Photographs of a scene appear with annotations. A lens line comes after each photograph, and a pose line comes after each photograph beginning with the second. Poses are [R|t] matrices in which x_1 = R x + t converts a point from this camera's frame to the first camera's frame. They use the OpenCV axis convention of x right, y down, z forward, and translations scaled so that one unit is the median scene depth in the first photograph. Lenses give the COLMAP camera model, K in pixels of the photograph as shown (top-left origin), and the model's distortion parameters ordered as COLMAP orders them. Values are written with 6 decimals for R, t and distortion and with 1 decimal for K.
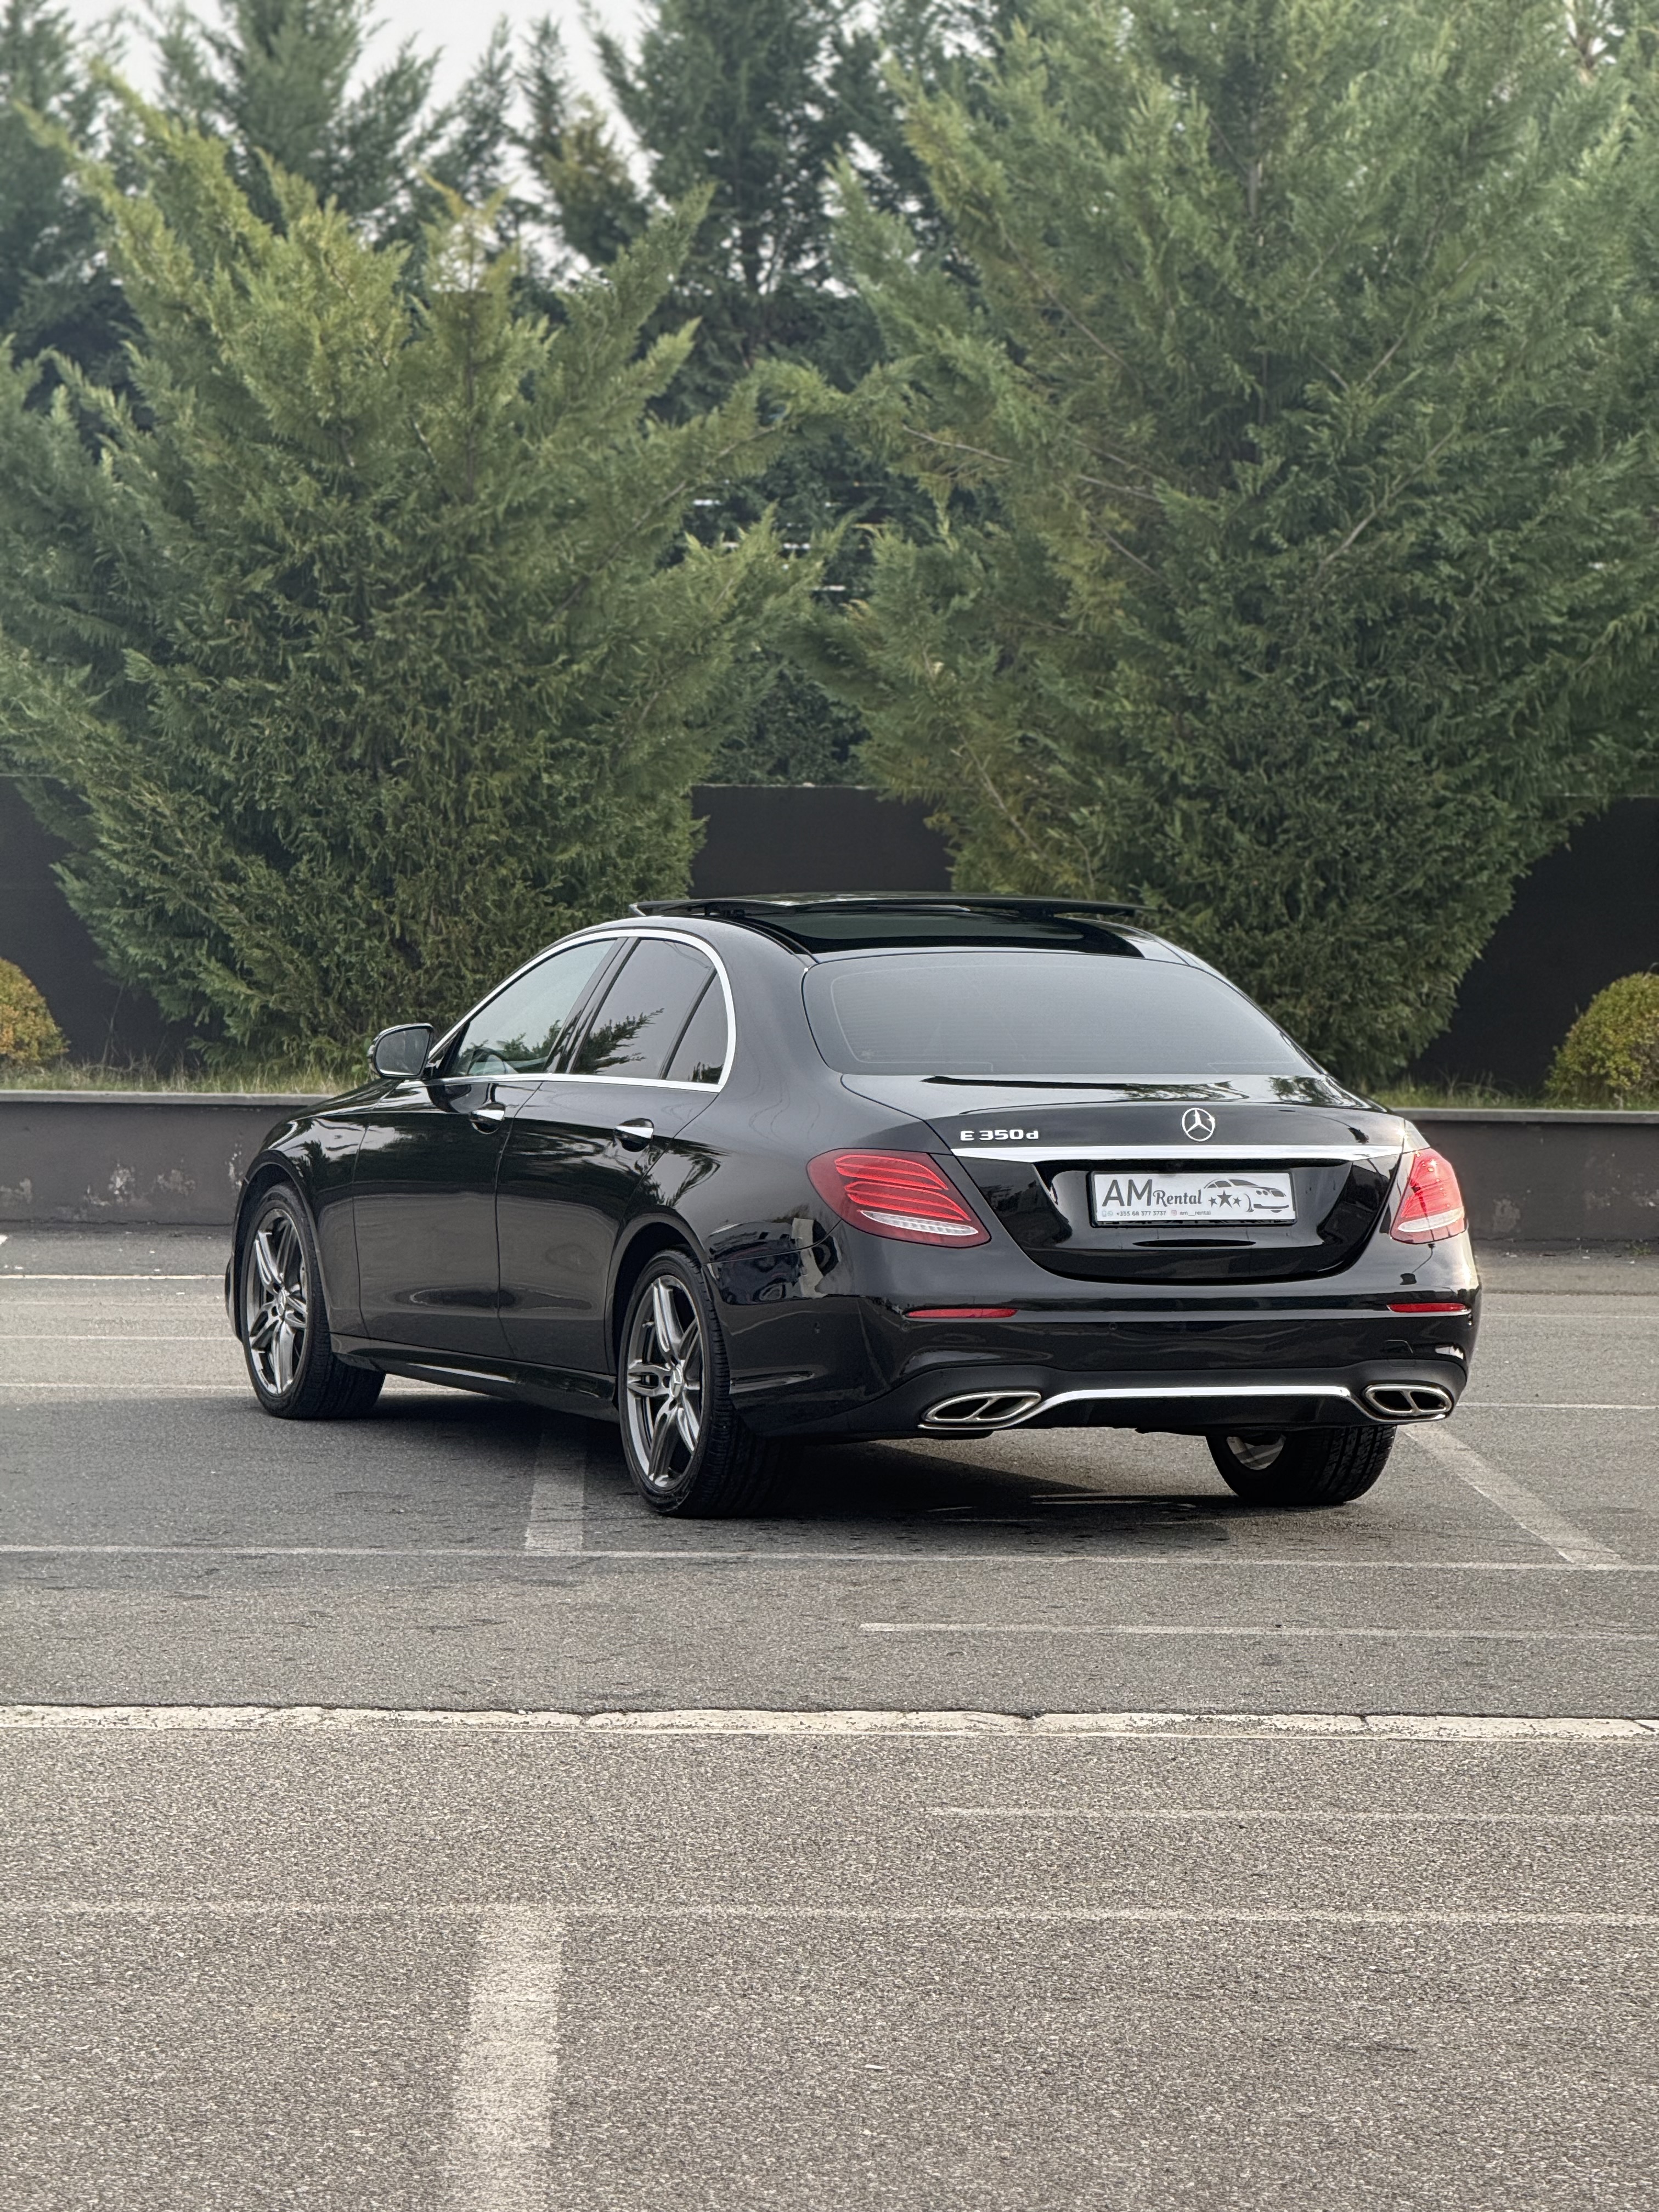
lens RADIAL K [[7764.2, 0, 837.5], [0, 7764.2, 1114.2], [0, 0, 1]] dist [0.307945, 0.000000]
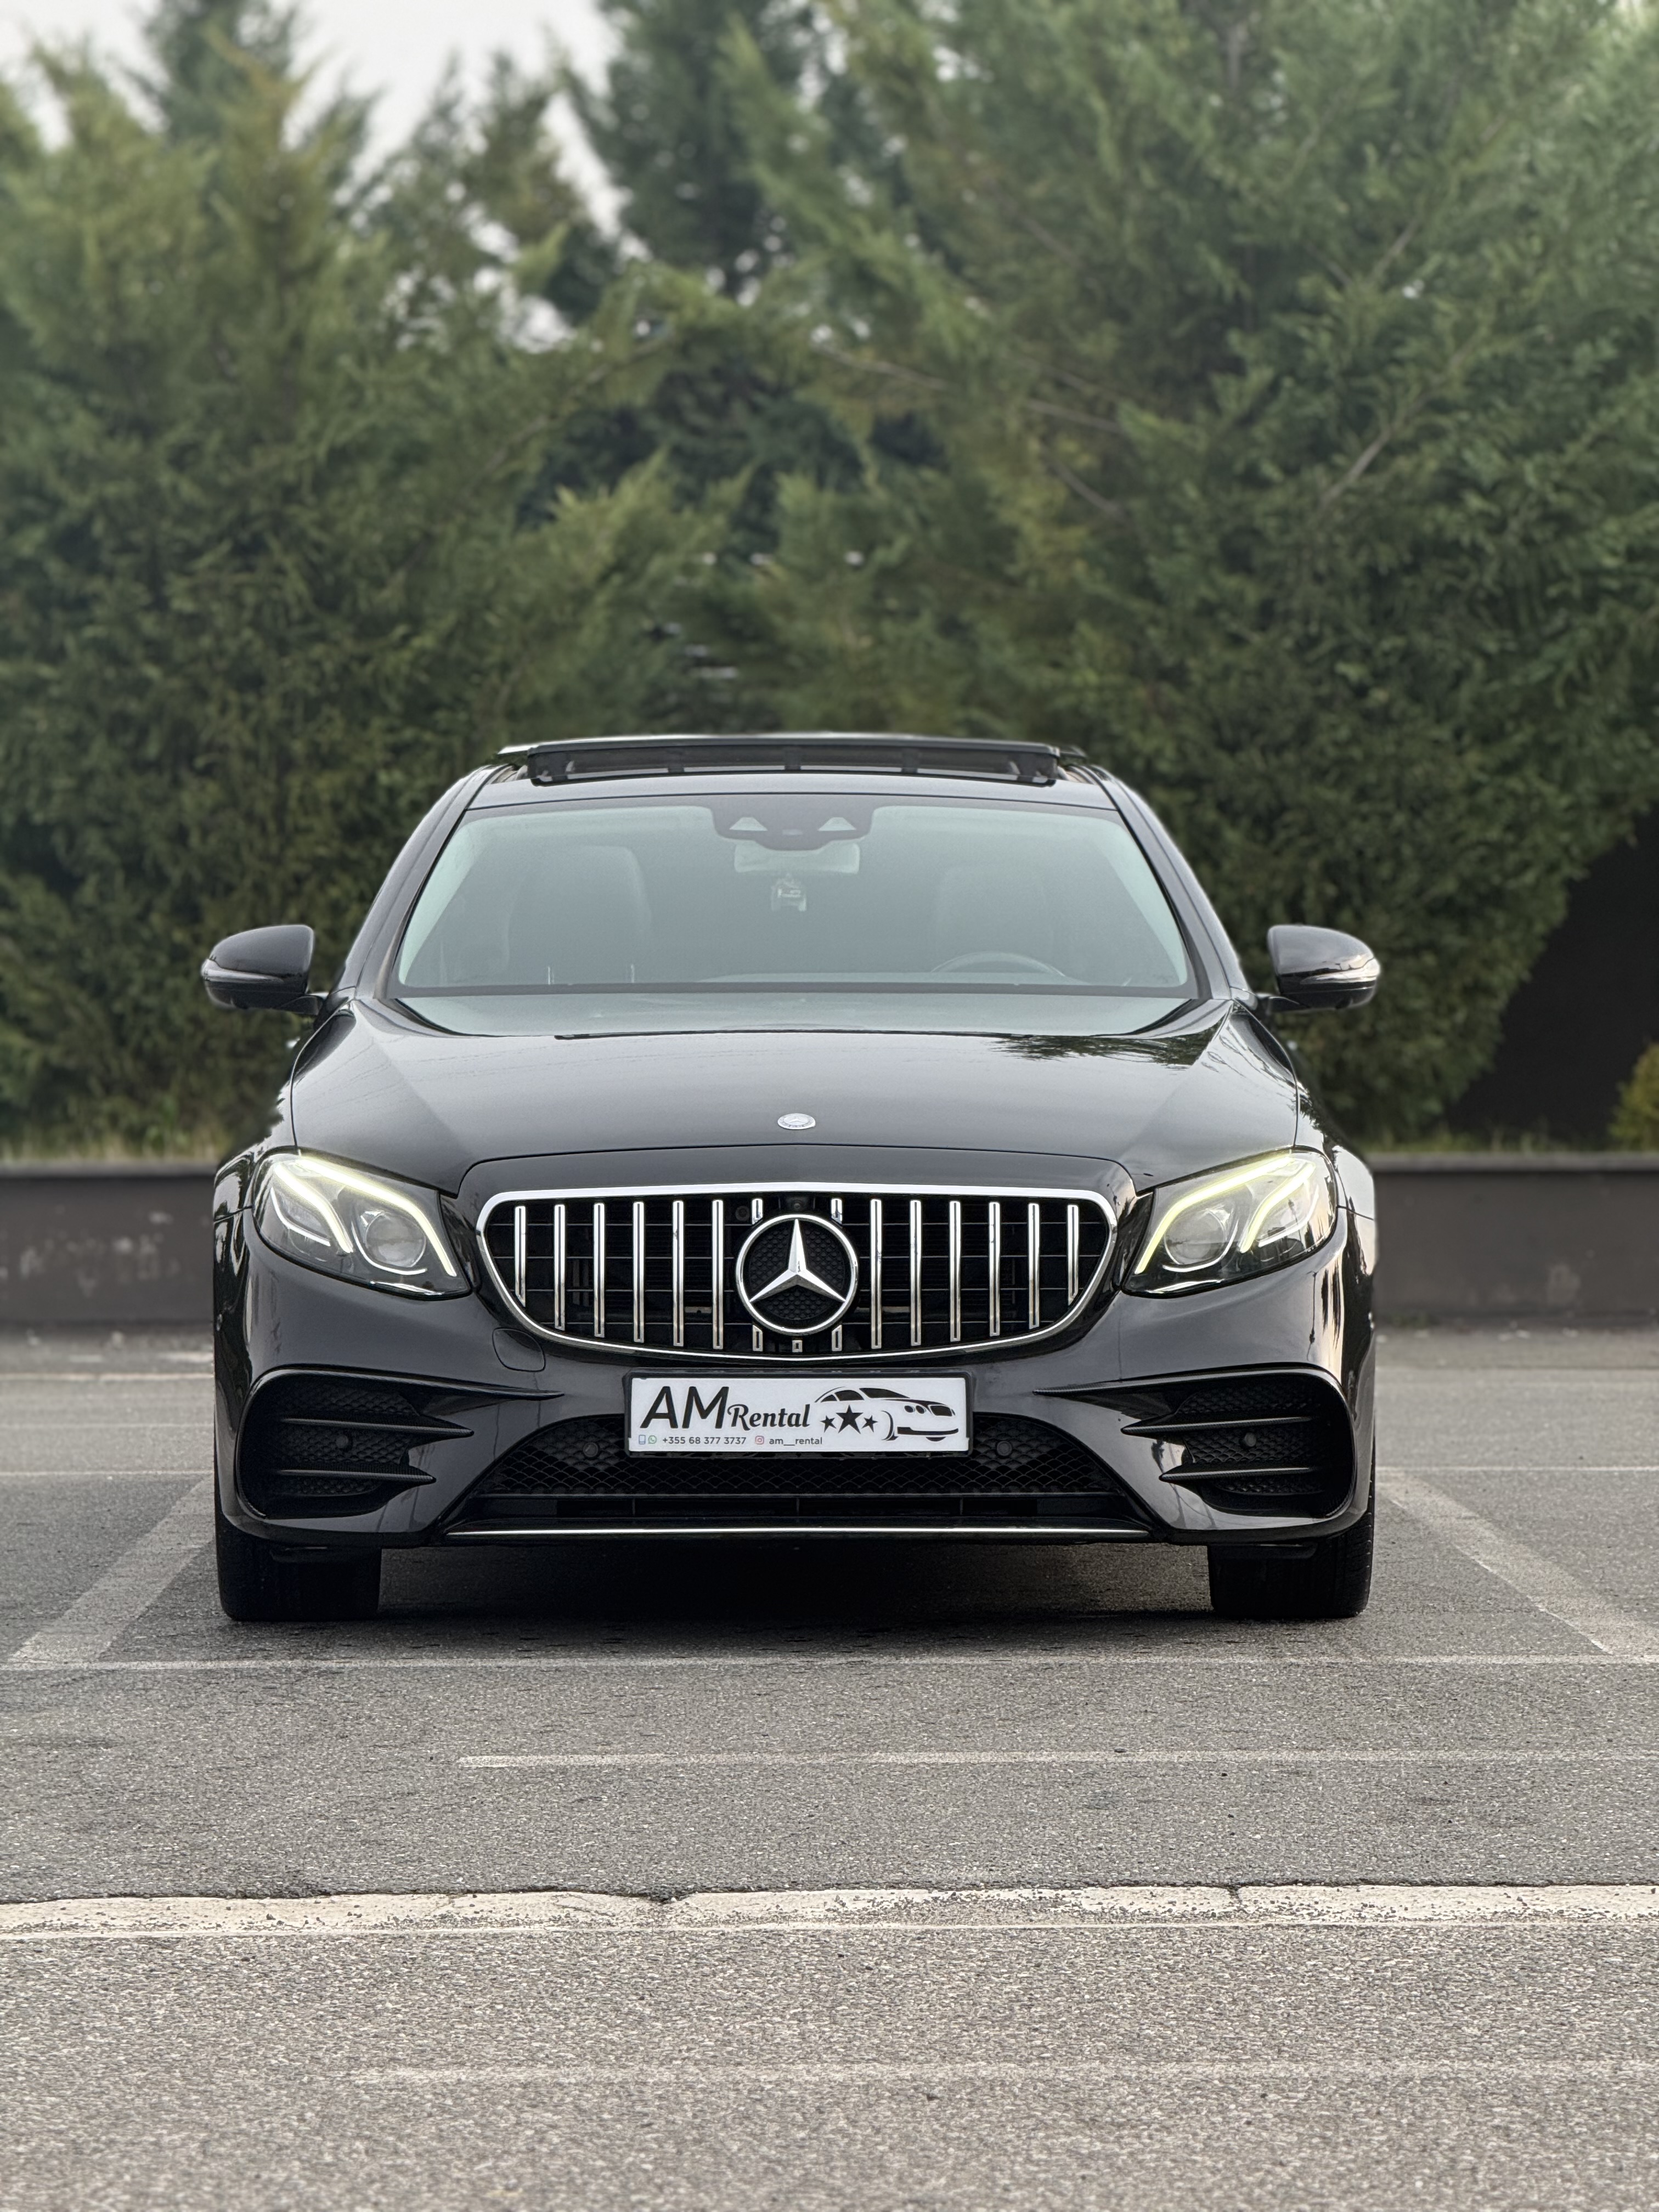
lens RADIAL K [[7764.2, 0, 856.0], [0, 7764.2, 1110.4], [0, 0, 1]] dist [0.307945, 0.000000]
pose [[0.999781, -0.018145, -0.010459, 0.020266], [0.017859, 0.999480, -0.026854, 0.014895], [0.010941, 0.026661, 0.999585, 0.180061]]
